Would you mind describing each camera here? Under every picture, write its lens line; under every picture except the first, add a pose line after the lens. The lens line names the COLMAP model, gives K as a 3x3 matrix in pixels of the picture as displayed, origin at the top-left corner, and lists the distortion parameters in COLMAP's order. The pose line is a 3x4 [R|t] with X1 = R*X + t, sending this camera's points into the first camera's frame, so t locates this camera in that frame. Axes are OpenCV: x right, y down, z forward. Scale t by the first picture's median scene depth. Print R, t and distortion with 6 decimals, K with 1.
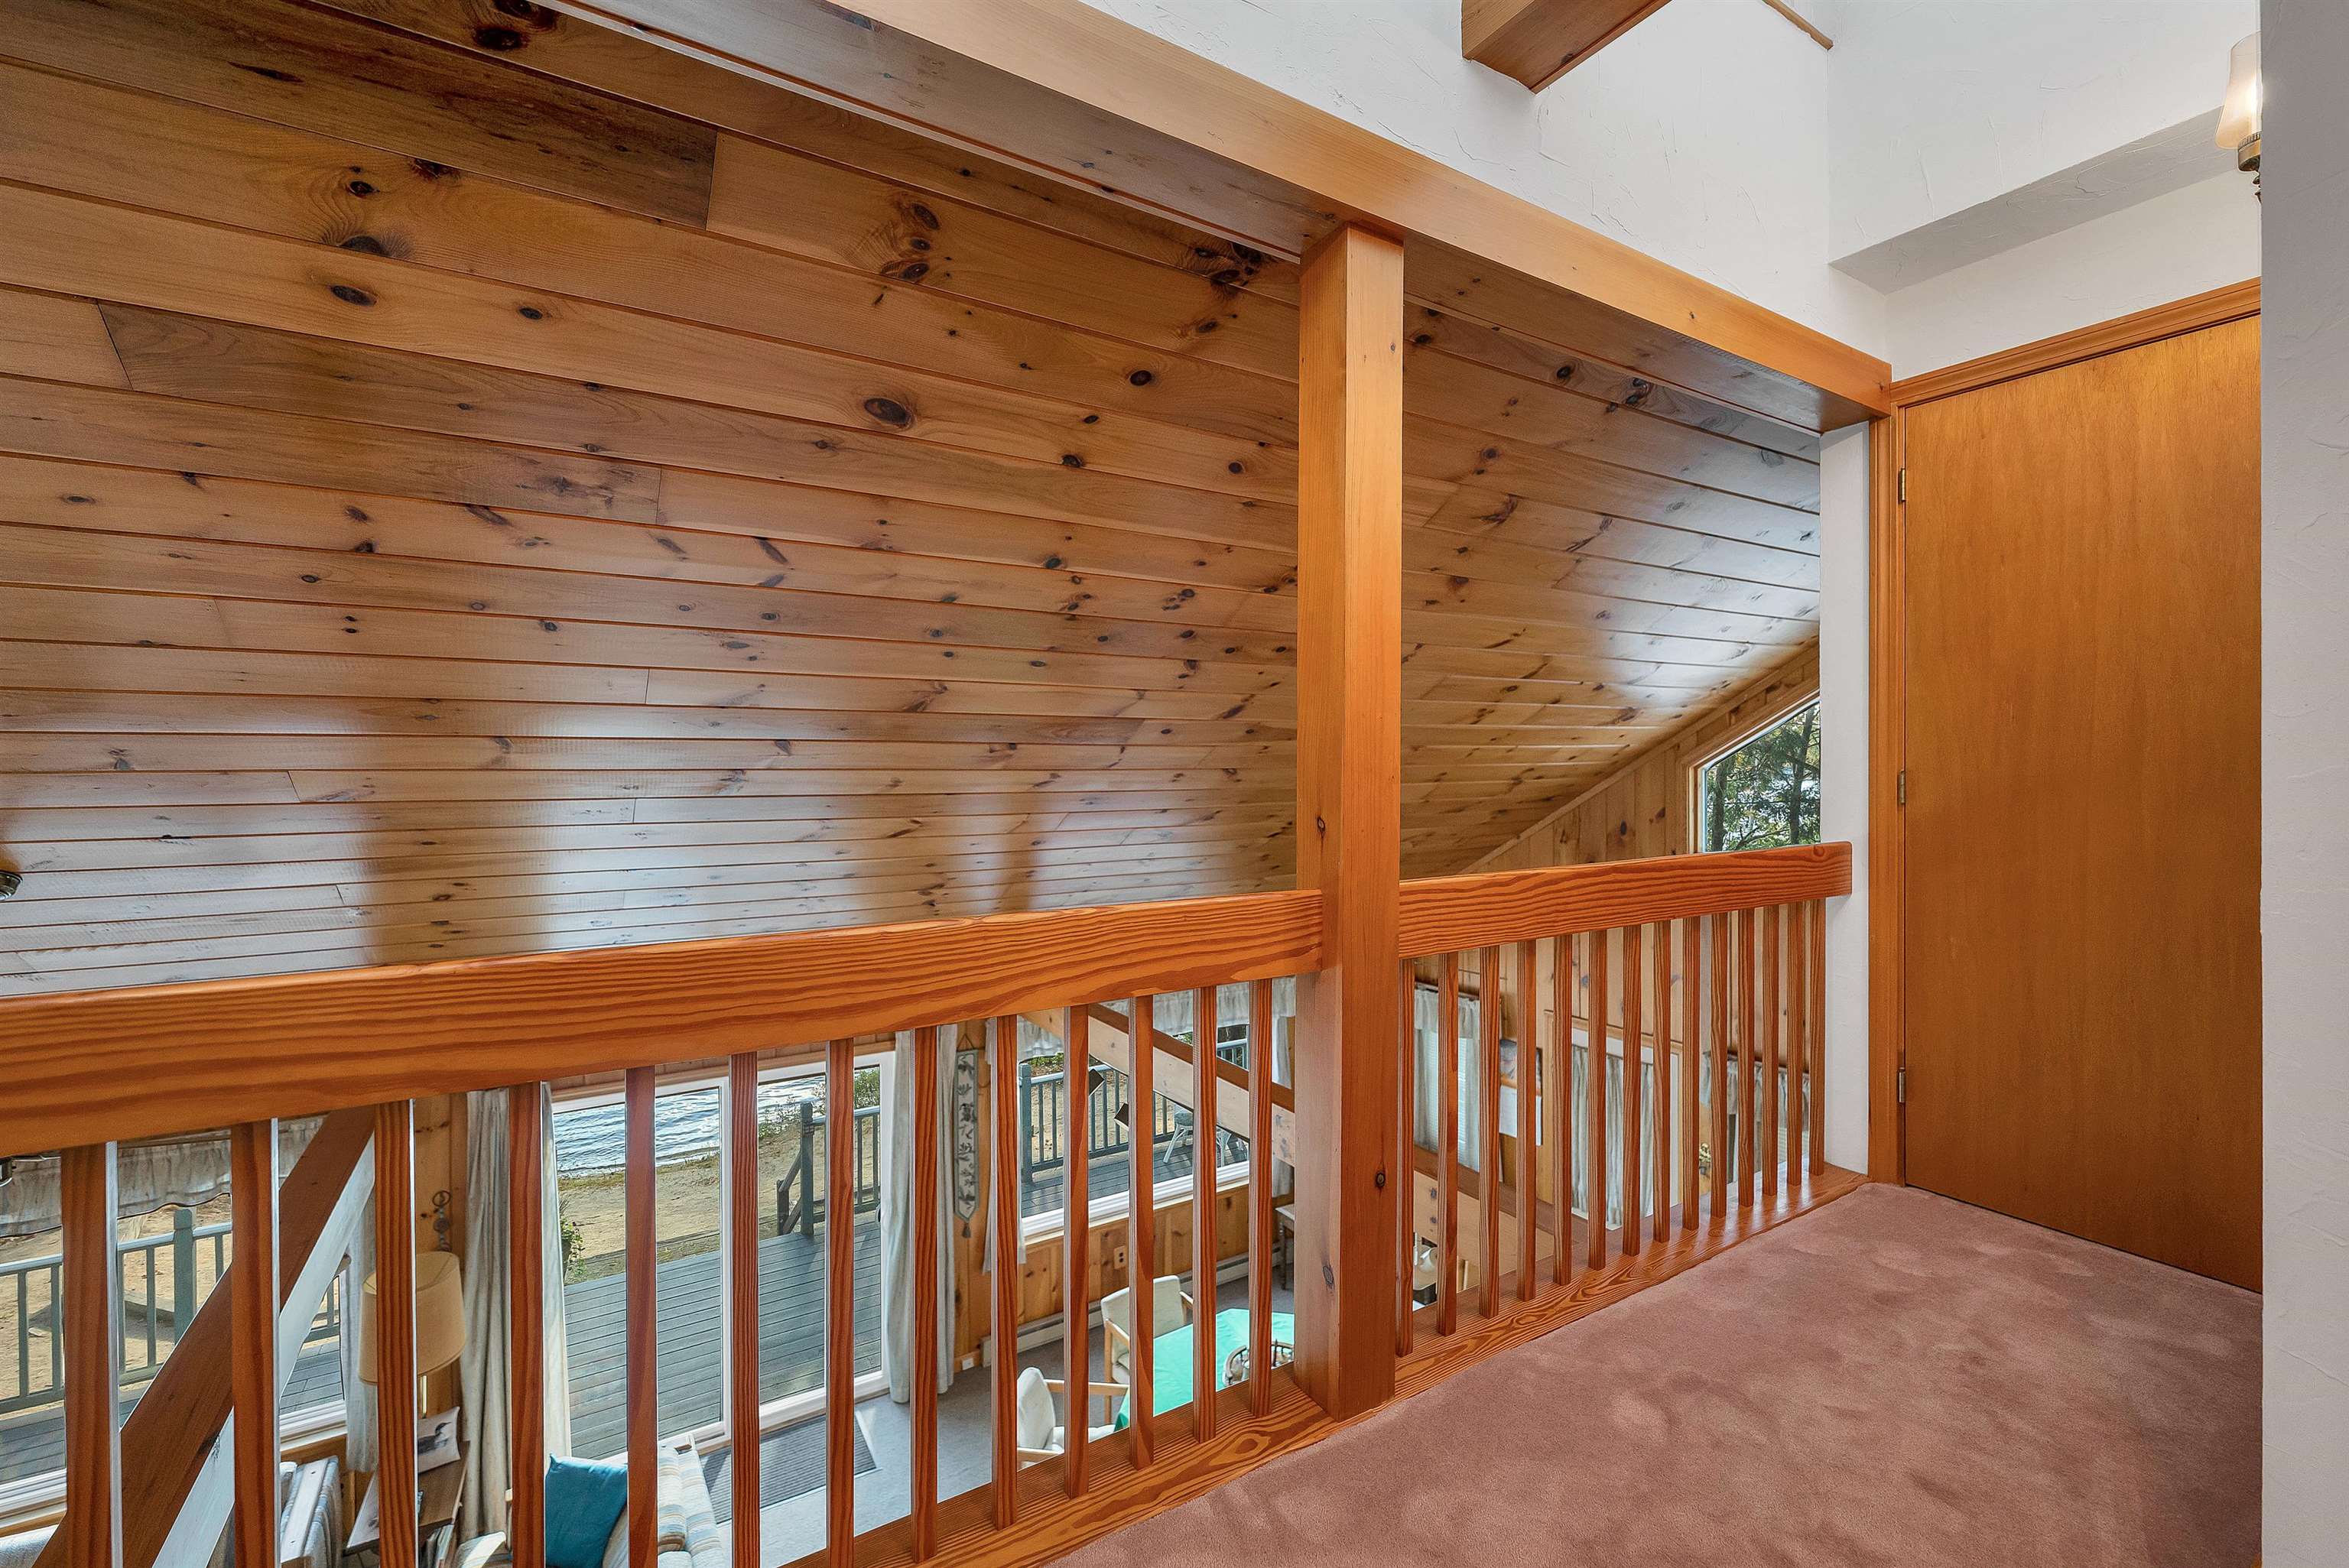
lens RADIAL K [[981.2, 0, 1168.9], [0, 981.2, 760.8], [0, 0, 1]] dist [0.000806, -0.006888]
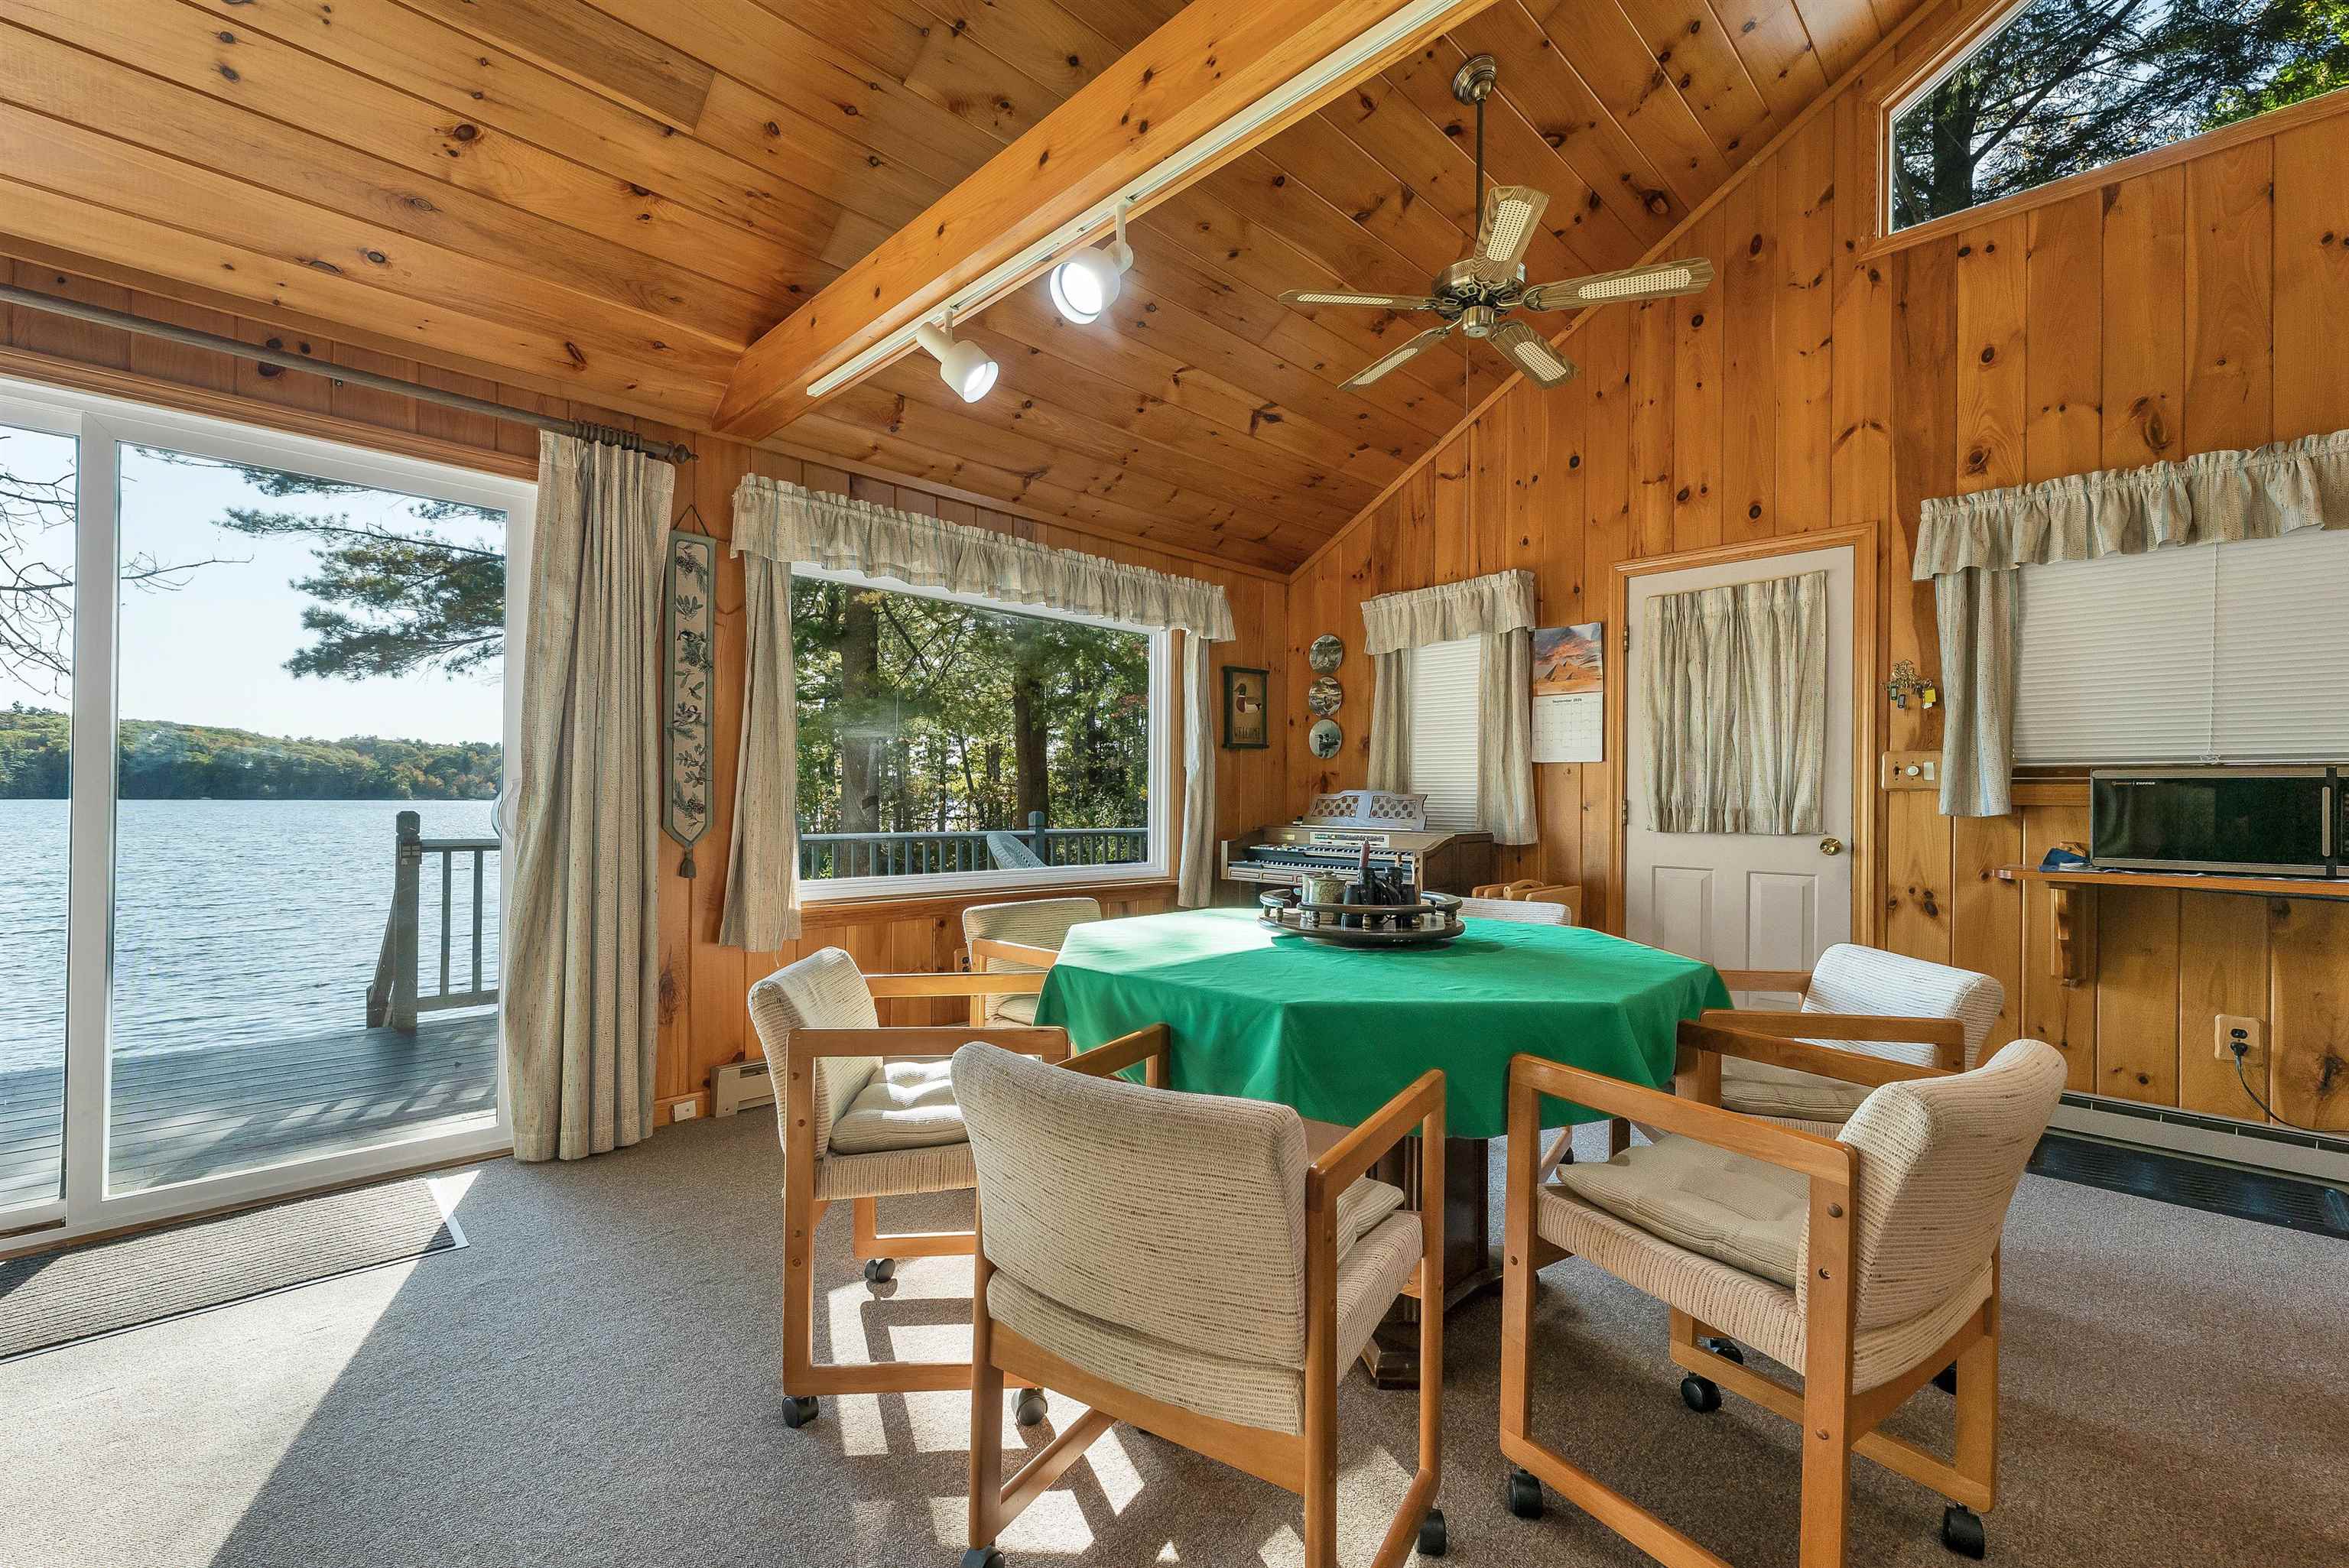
lens RADIAL K [[982.5, 0, 1170.2], [0, 982.5, 791.6], [0, 0, 1]] dist [0.000781, 0.000215]
pose [[0.973182, 0.019094, 0.229243, -0.099278], [-0.019810, 0.999803, 0.000823, 0.590823], [-0.229183, -0.005343, 0.973369, 0.565393]]
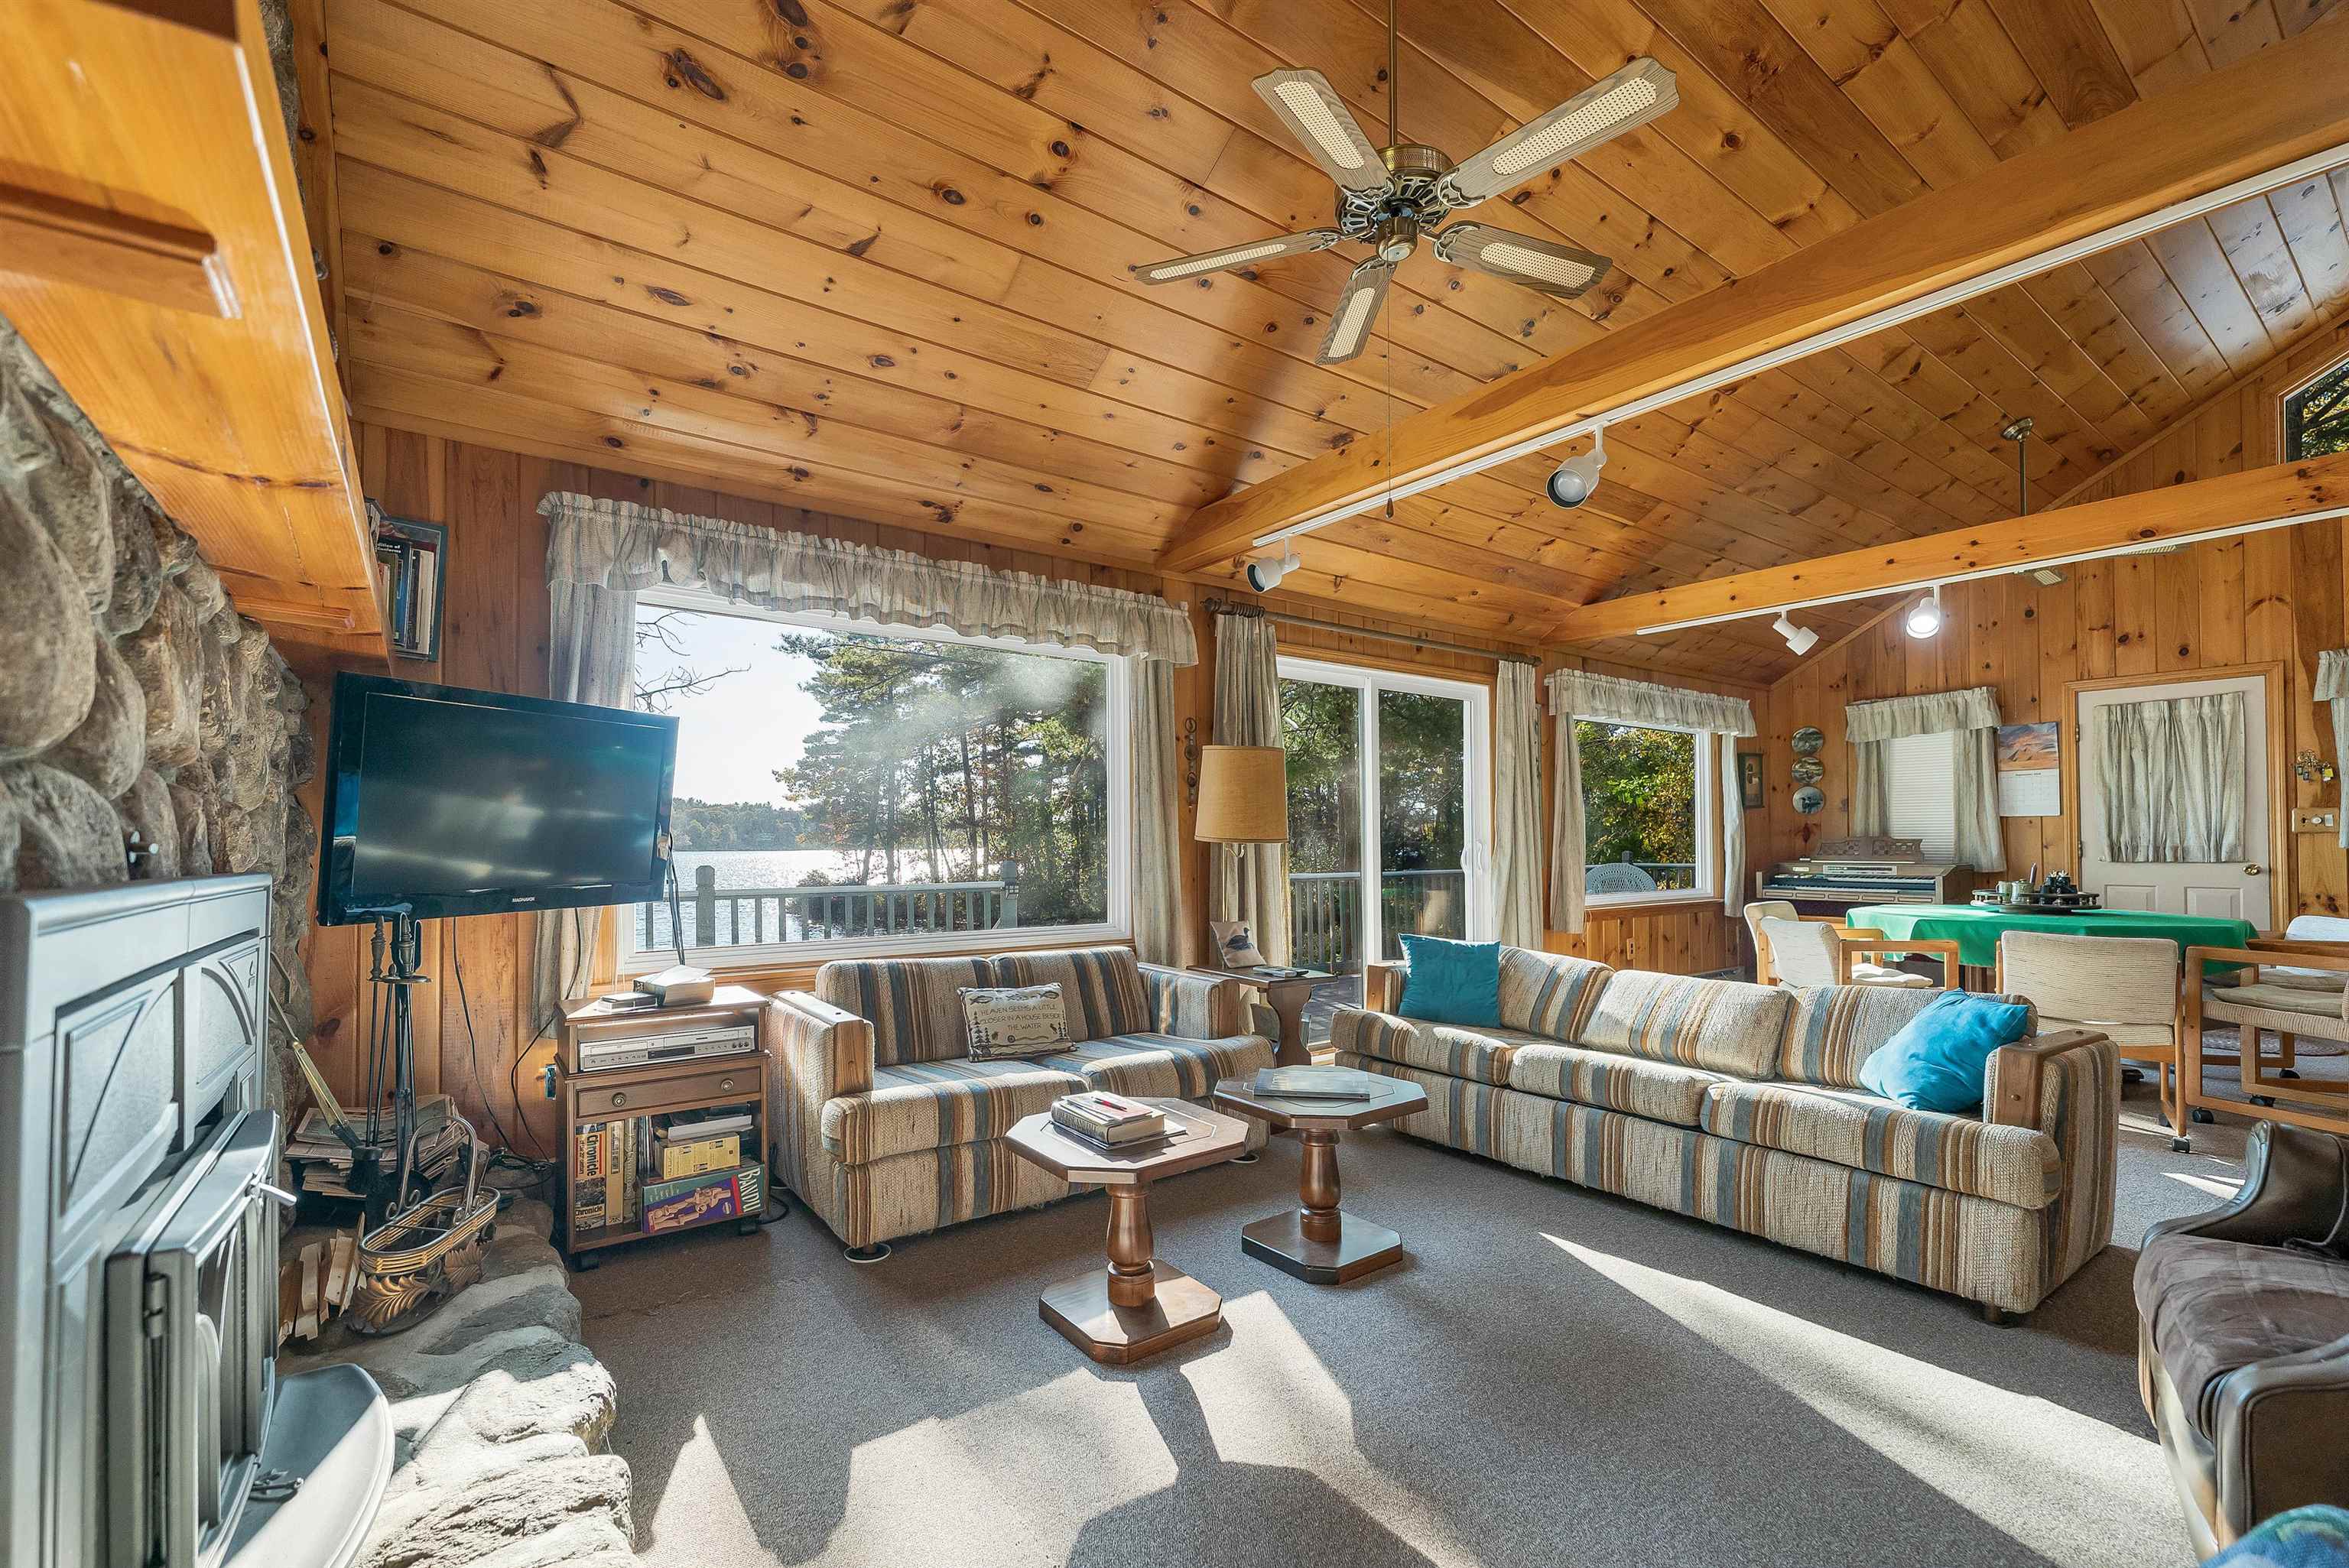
lens RADIAL K [[997.8, 0, 1163.0], [0, 997.8, 823.7], [0, 0, 1]] dist [0.001819, 0.000223]
pose [[0.997004, 0.004295, 0.077233, -0.893556], [-0.003655, 0.999958, -0.008435, 0.583153], [-0.077266, 0.008128, 0.996977, 0.046572]]
